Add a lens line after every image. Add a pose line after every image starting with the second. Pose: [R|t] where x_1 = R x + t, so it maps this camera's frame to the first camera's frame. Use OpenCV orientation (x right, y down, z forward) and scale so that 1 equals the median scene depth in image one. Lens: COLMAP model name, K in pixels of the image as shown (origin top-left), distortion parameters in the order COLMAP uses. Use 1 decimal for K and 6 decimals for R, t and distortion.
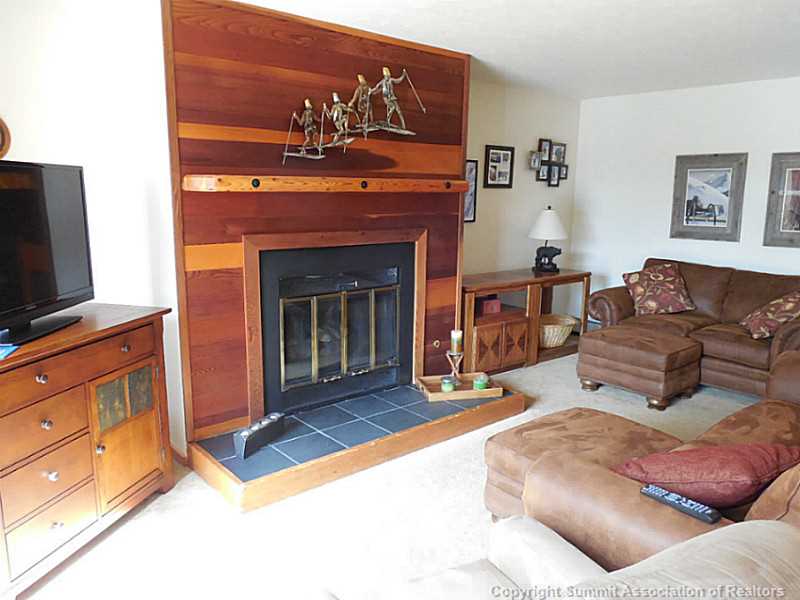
lens RADIAL K [[601.6, 0, 403.0], [0, 601.6, 298.8], [0, 0, 1]] dist [0.002186, 0.005830]
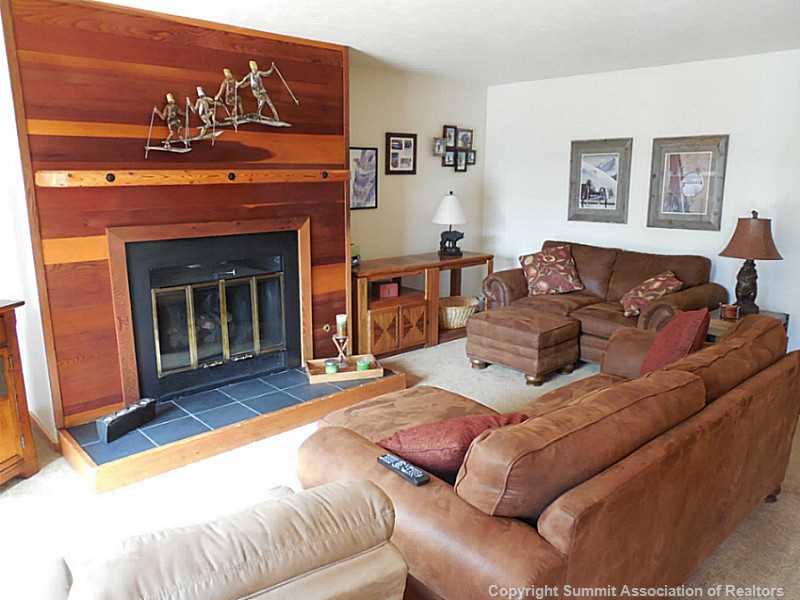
lens RADIAL K [[601.6, 0, 403.0], [0, 601.6, 298.8], [0, 0, 1]] dist [0.002186, 0.005830]
pose [[0.999045, -0.021382, 0.038091, 0.159490], [0.020232, 0.999335, 0.030323, -0.004490], [-0.038714, -0.029524, 0.998814, -0.042116]]
